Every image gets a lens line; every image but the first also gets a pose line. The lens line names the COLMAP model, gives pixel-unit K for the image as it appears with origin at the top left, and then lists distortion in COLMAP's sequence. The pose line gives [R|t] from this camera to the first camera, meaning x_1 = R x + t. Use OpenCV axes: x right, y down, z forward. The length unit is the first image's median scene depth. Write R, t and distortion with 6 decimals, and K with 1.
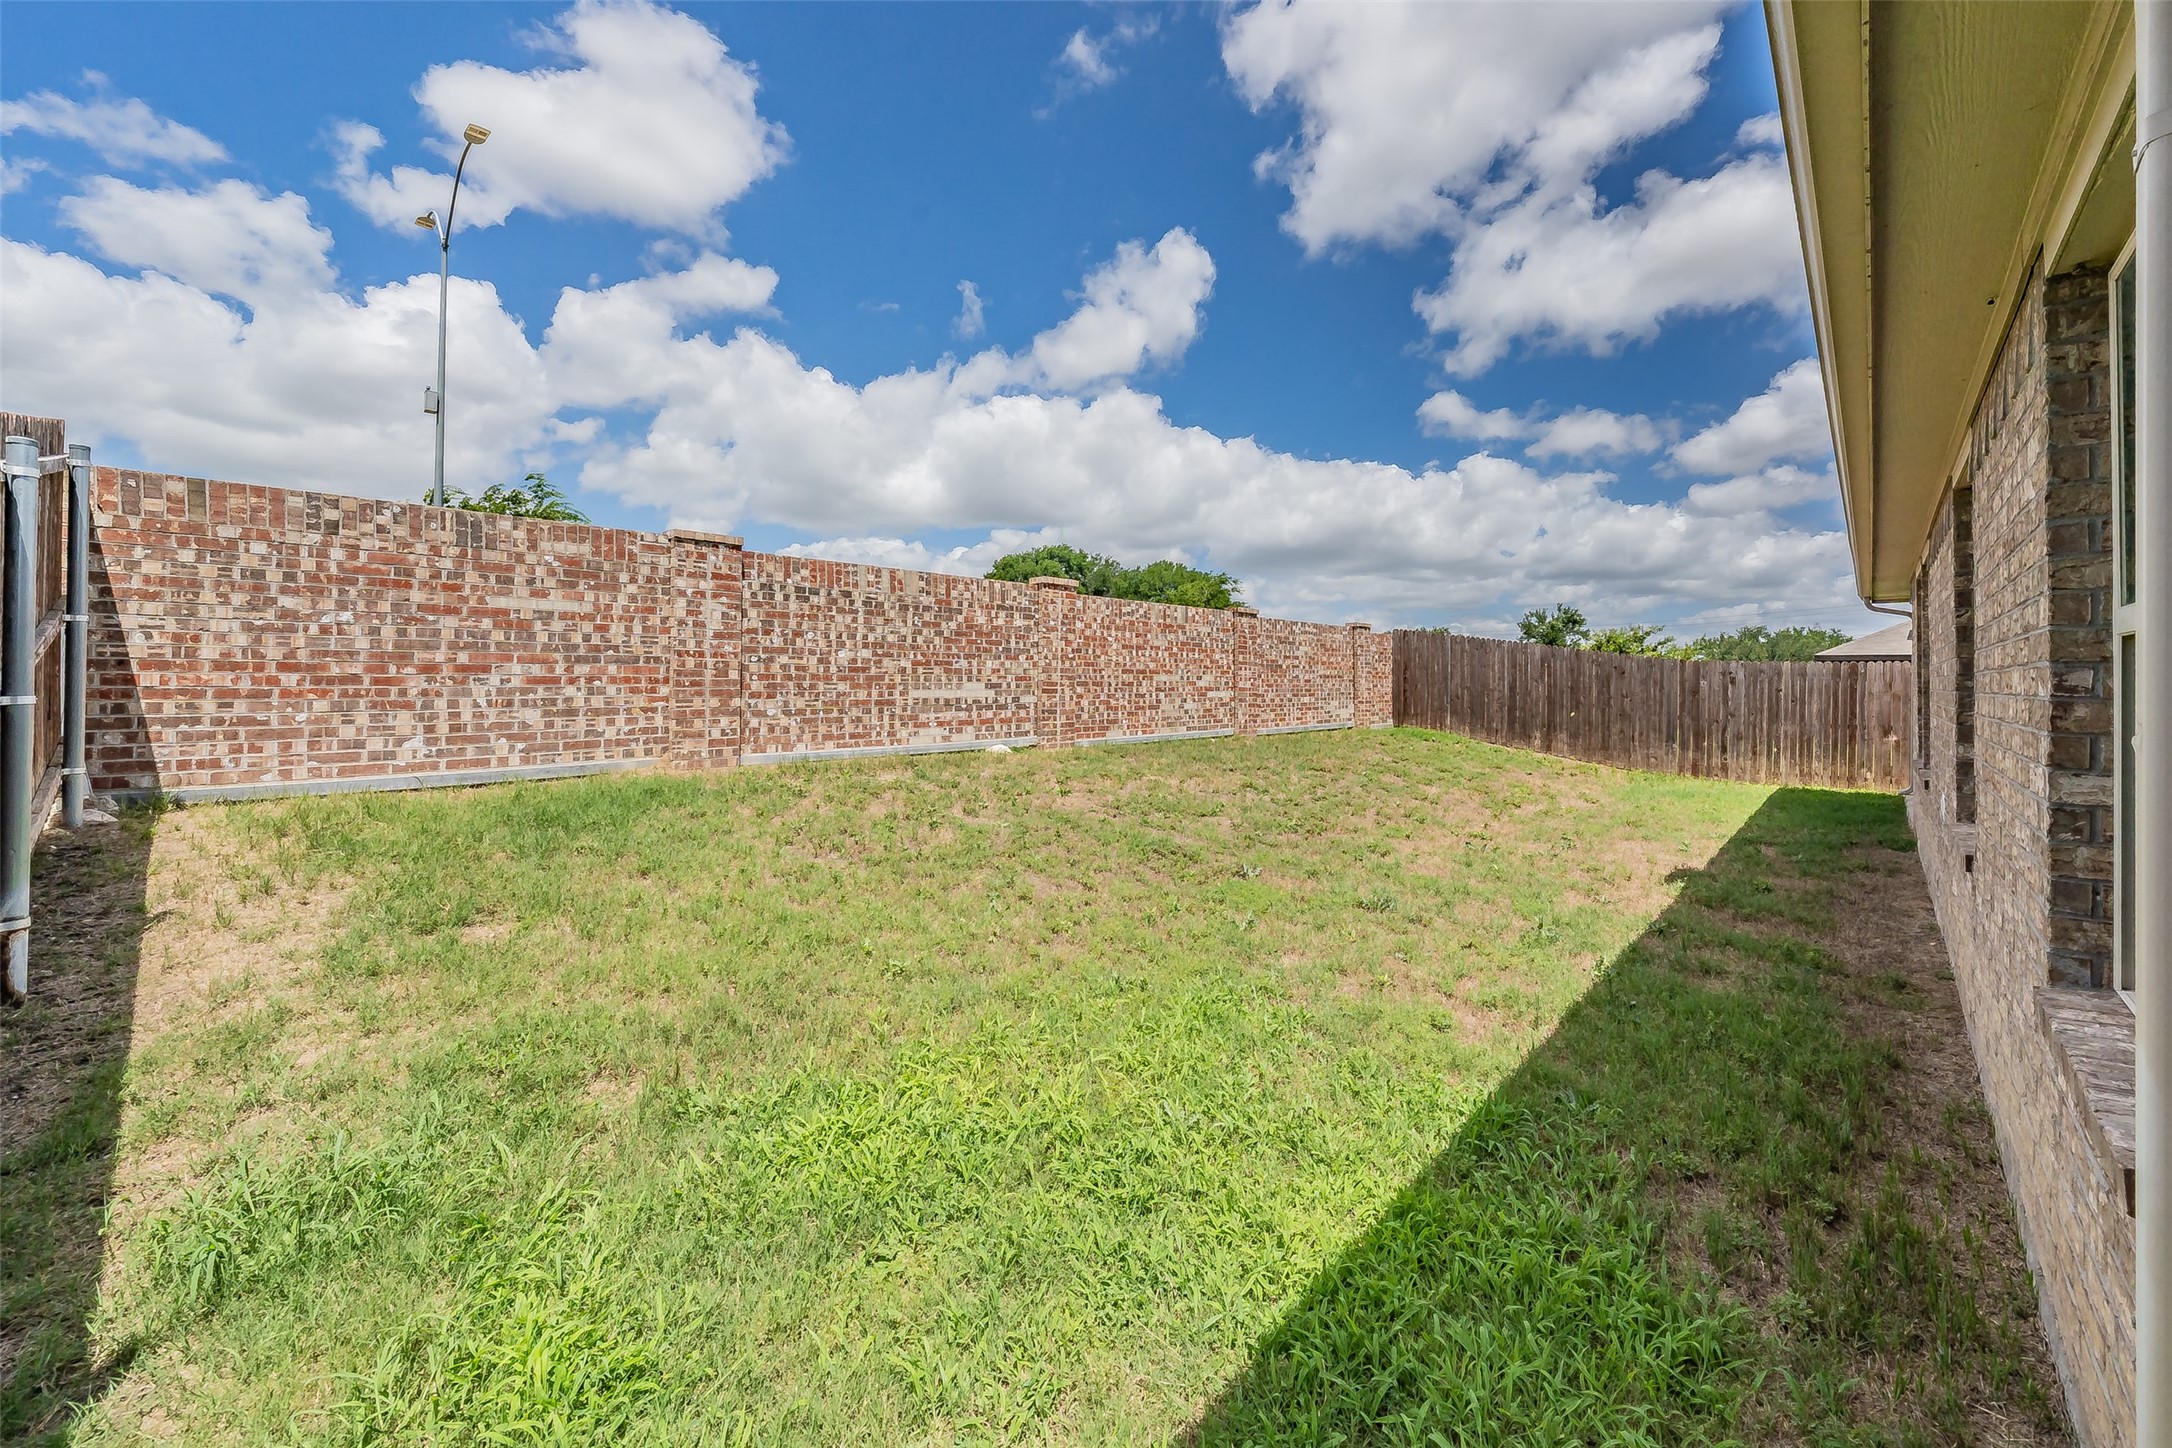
lens RADIAL K [[807.9, 0, 1132.9], [0, 807.9, 672.2], [0, 0, 1]] dist [-0.000261, 0.000046]
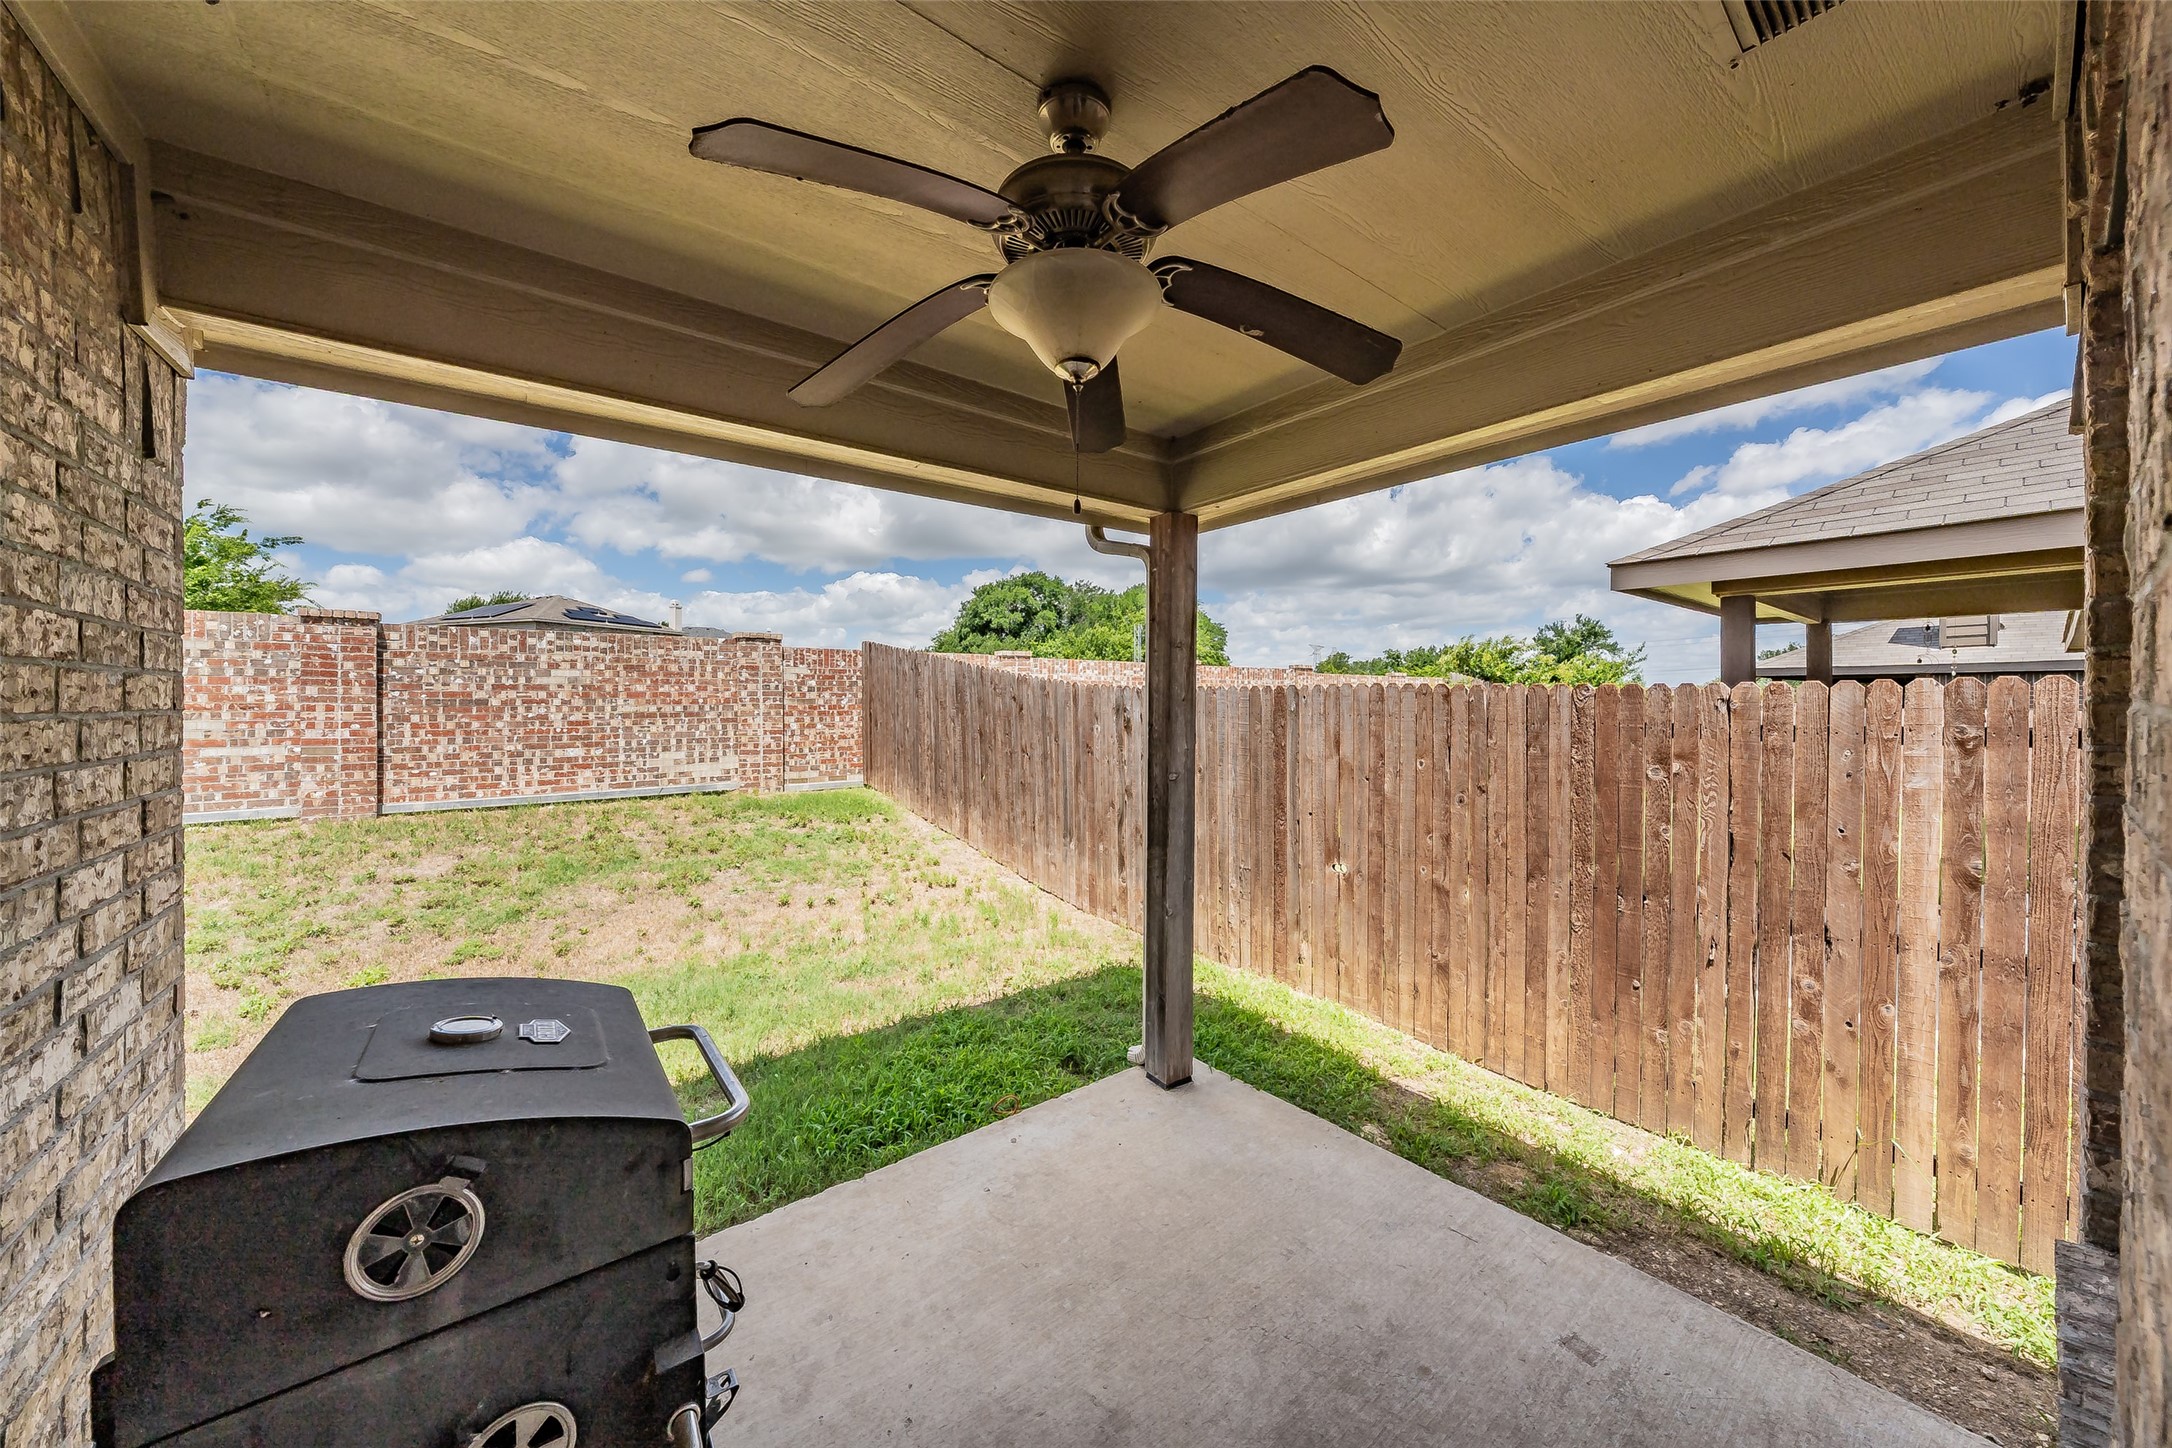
lens RADIAL K [[749.6, 0, 1063.5], [0, 749.6, 703.0], [0, 0, 1]] dist [-0.000614, 0.000084]
pose [[0.983219, -0.008605, -0.182226, 0.739589], [0.010578, 0.999895, 0.009859, -0.007481], [0.182122, -0.011621, 0.983207, 0.504349]]
